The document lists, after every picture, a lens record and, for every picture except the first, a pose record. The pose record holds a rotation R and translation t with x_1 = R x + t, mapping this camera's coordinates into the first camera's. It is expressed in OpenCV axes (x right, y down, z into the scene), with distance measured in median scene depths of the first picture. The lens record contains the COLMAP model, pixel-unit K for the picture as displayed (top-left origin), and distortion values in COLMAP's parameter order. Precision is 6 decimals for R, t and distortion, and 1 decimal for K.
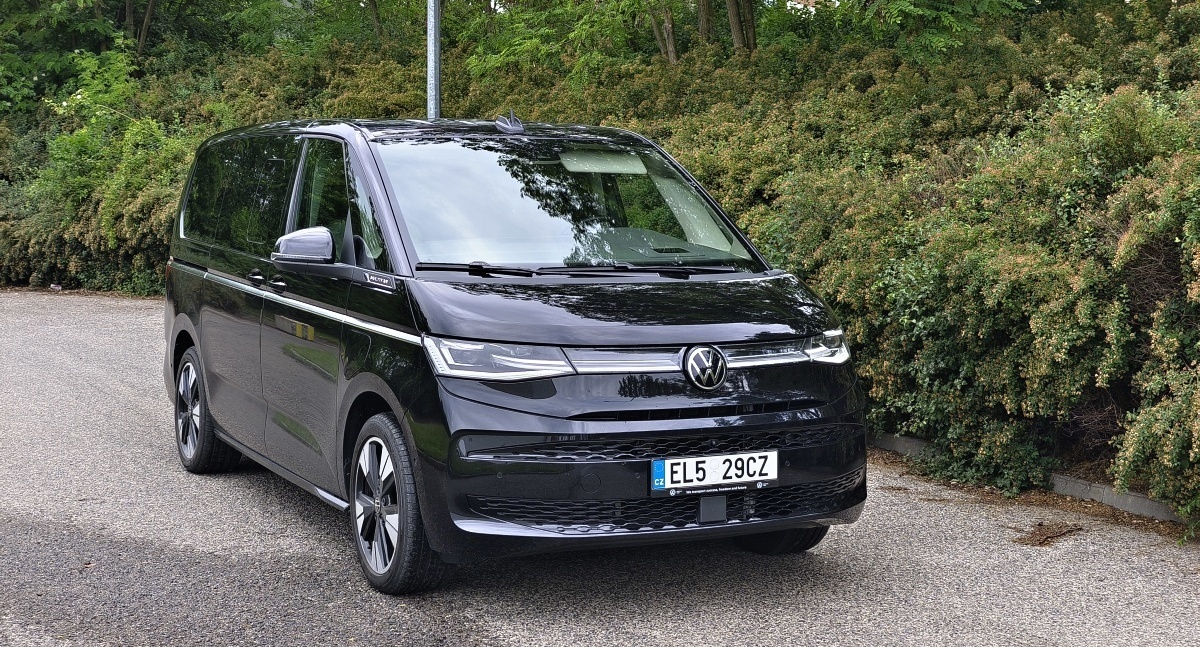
lens RADIAL K [[1696.0, 0, 600.0], [0, 1696.0, 323.5], [0, 0, 1]] dist [0.027510, 0.013037]
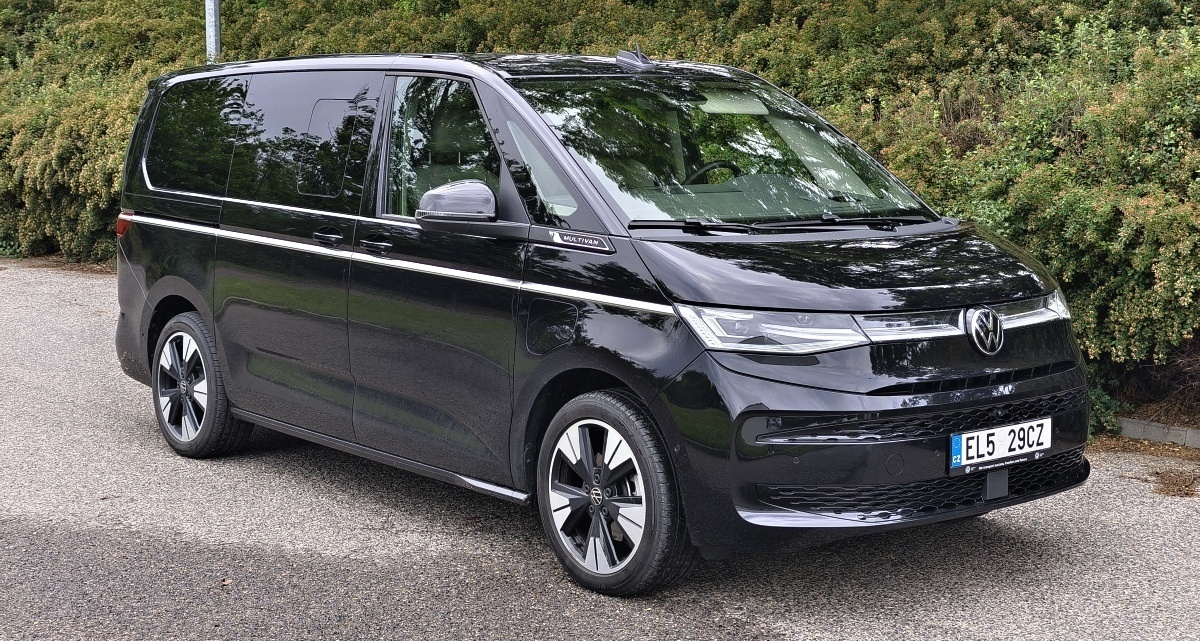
lens RADIAL K [[1697.8, 0, 600.0], [0, 1697.8, 320.5], [0, 0, 1]] dist [0.041073, 0.016767]
pose [[0.975917, -0.032235, 0.215746, -0.335649], [0.023542, 0.998809, 0.042740, -0.023393], [-0.216867, -0.036632, 0.975514, 0.150888]]
